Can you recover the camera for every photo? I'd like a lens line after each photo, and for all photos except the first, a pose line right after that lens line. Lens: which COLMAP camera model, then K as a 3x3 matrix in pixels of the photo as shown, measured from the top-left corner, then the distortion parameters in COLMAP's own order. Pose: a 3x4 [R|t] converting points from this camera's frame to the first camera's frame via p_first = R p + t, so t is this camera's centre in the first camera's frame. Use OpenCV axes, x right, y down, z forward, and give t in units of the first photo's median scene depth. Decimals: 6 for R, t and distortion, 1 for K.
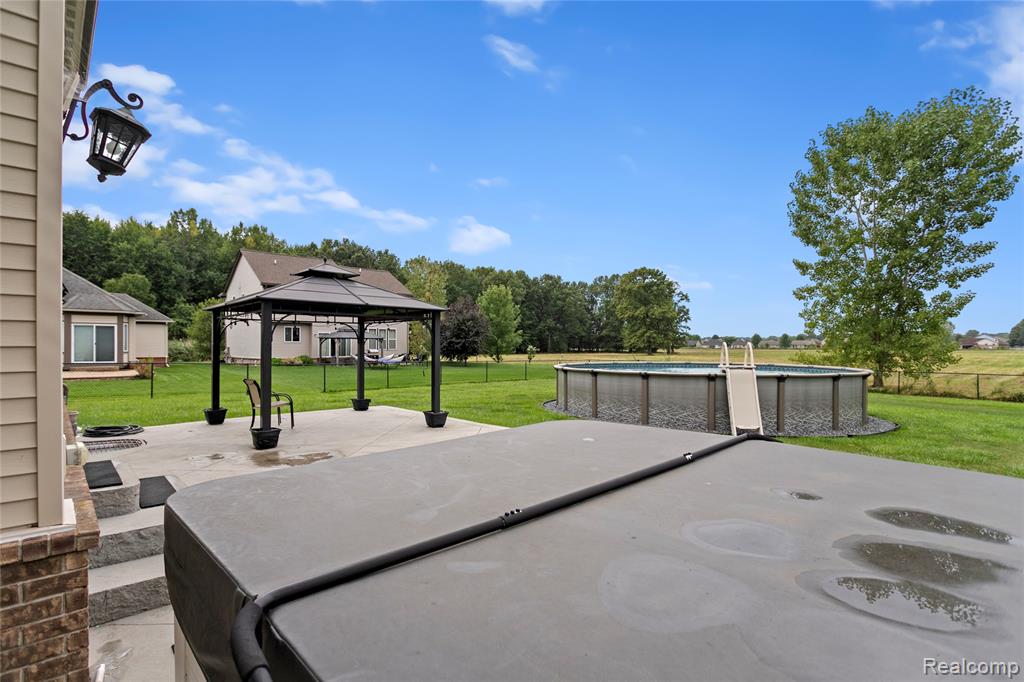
lens RADIAL K [[489.8, 0, 506.1], [0, 489.8, 344.2], [0, 0, 1]] dist [-0.010792, 0.001414]
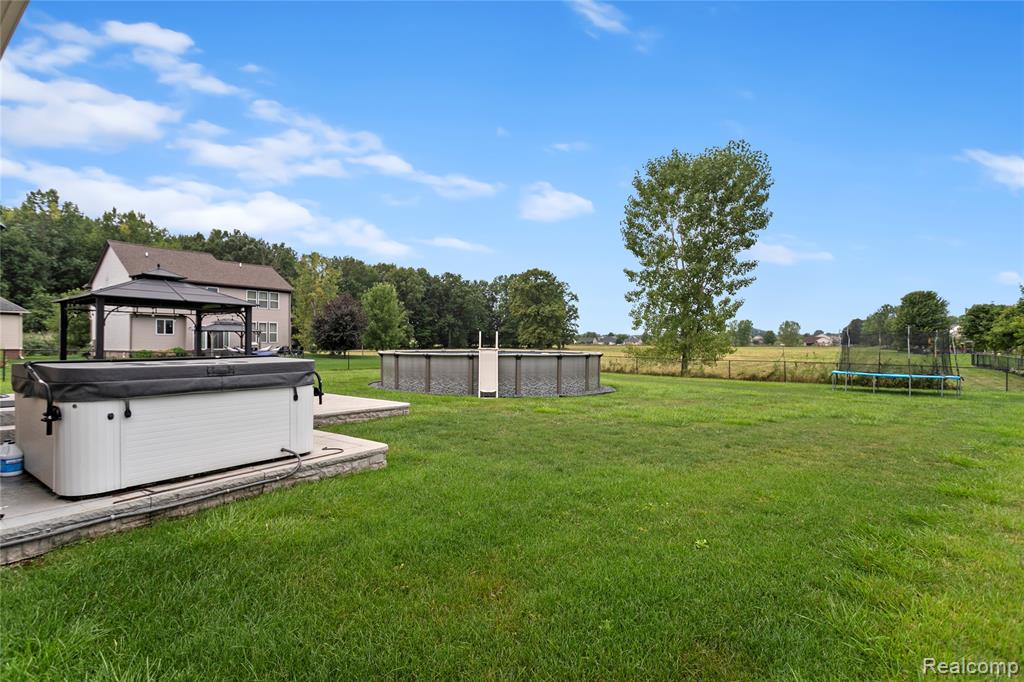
lens RADIAL K [[489.8, 0, 515.5], [0, 489.8, 345.1], [0, 0, 1]] dist [-0.010792, 0.001414]
pose [[0.982885, 0.002157, 0.184209, 0.088066], [-0.003580, 0.999966, 0.007394, 0.007297], [-0.184187, -0.007927, 0.982859, -0.123062]]
